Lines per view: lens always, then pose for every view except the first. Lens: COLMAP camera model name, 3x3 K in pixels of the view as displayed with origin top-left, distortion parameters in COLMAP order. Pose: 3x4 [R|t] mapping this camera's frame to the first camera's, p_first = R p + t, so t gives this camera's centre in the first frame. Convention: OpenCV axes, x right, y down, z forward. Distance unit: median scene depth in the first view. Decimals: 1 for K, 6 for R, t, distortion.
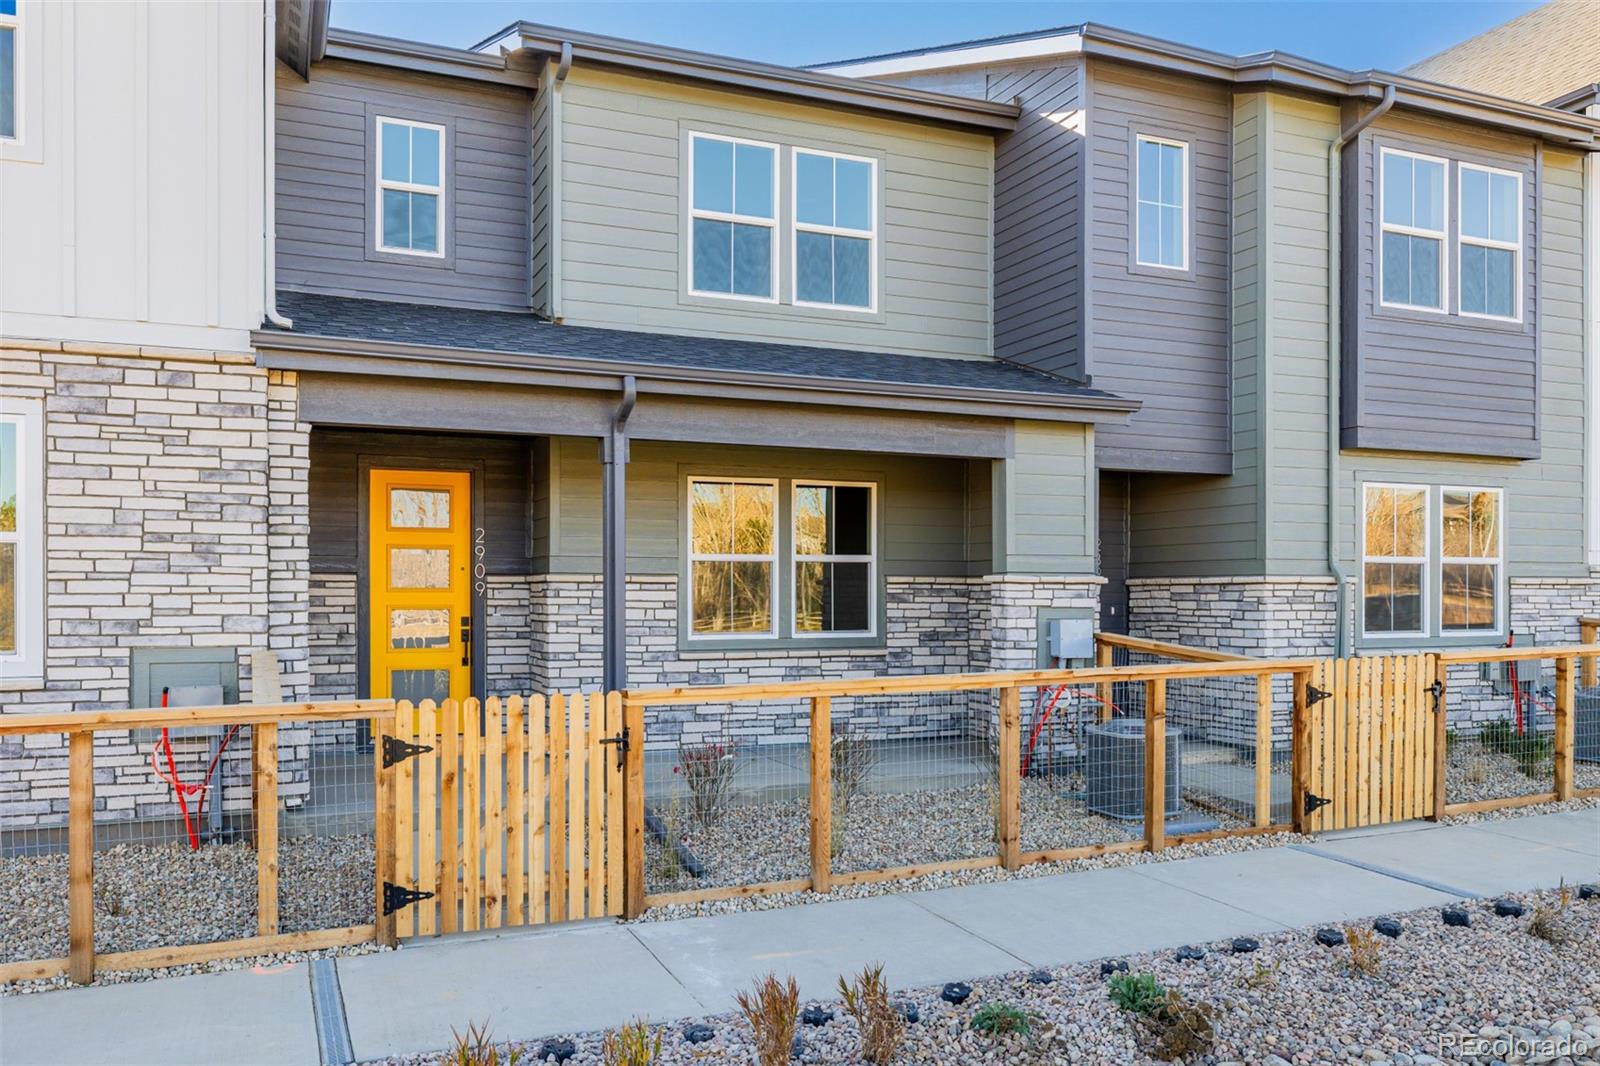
lens RADIAL K [[1246.8, 0, 802.8], [0, 1246.8, 588.7], [0, 0, 1]] dist [0.001407, -0.005404]
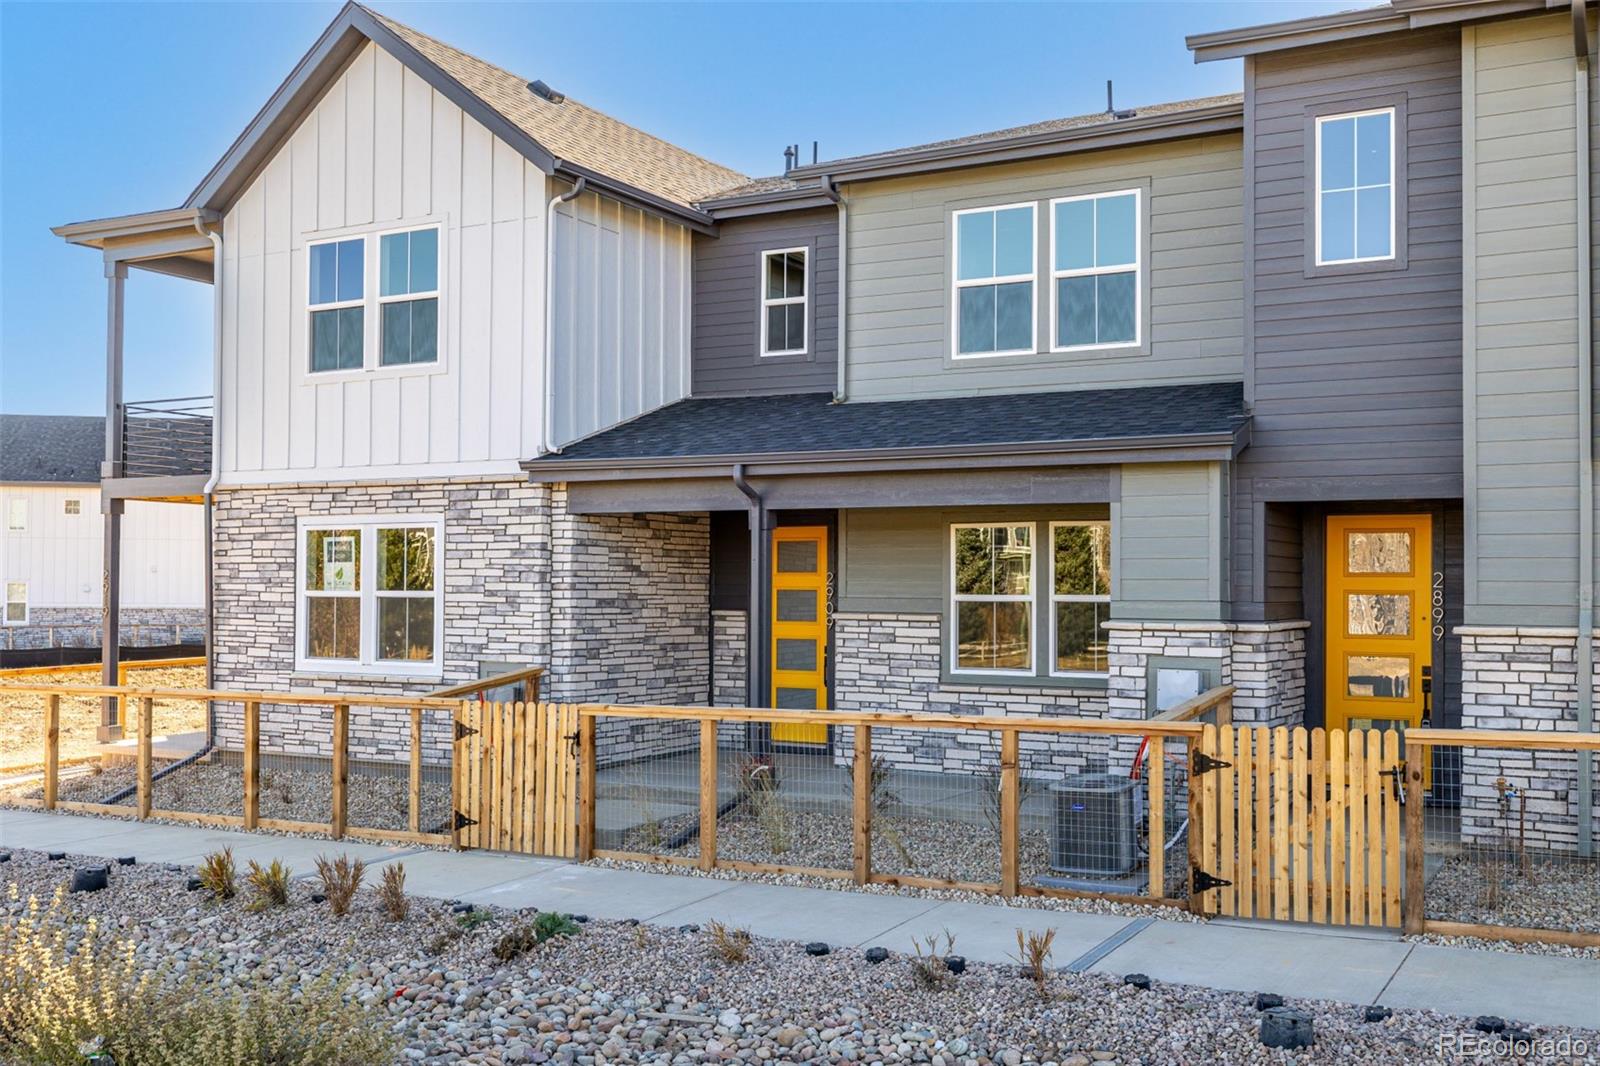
lens RADIAL K [[1582.9, 0, 800.0], [0, 1582.9, 533.0], [0, 0, 1]] dist [-0.002046, 0.003261]
pose [[0.617990, -0.024735, -0.785797, 0.976334], [-0.002280, 0.999444, -0.033253, -0.037938], [0.786183, 0.022342, 0.617590, 0.036411]]
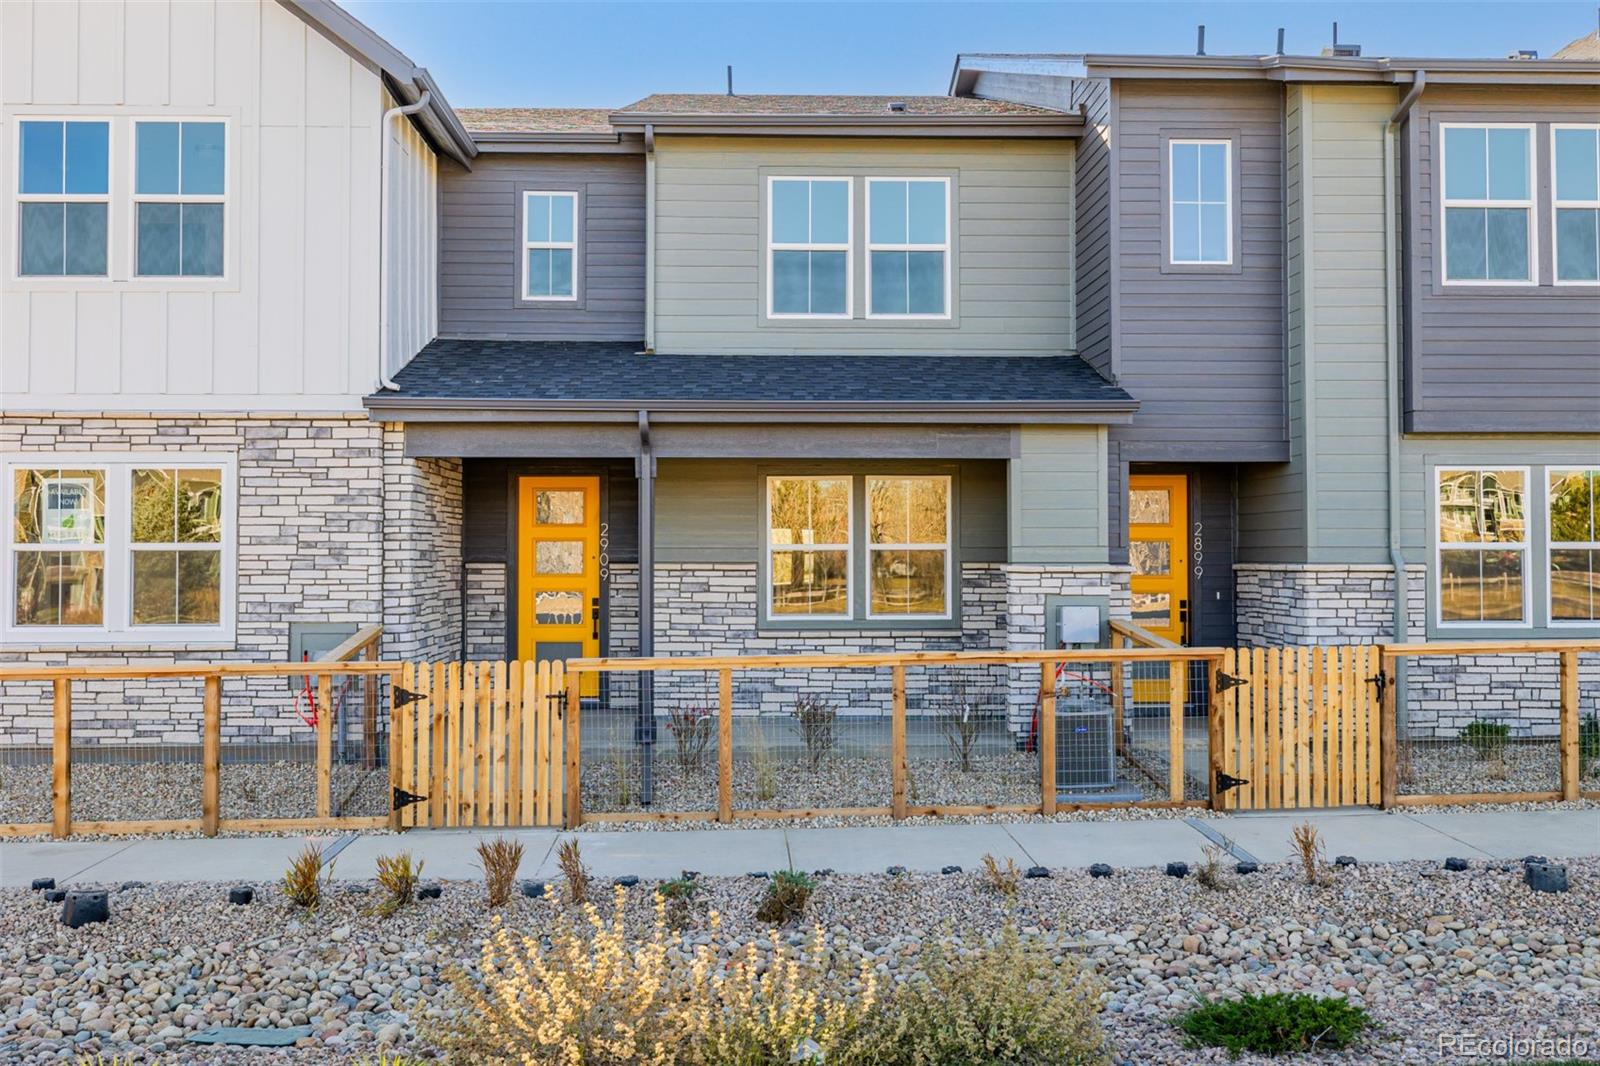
lens RADIAL K [[1527.3, 0, 797.6], [0, 1527.3, 488.9], [0, 0, 1]] dist [-0.000442, 0.001931]
pose [[0.934854, -0.016237, -0.354661, 0.455814], [0.002853, 0.999265, -0.038226, -0.026815], [0.355021, 0.034724, 0.934213, -0.314453]]
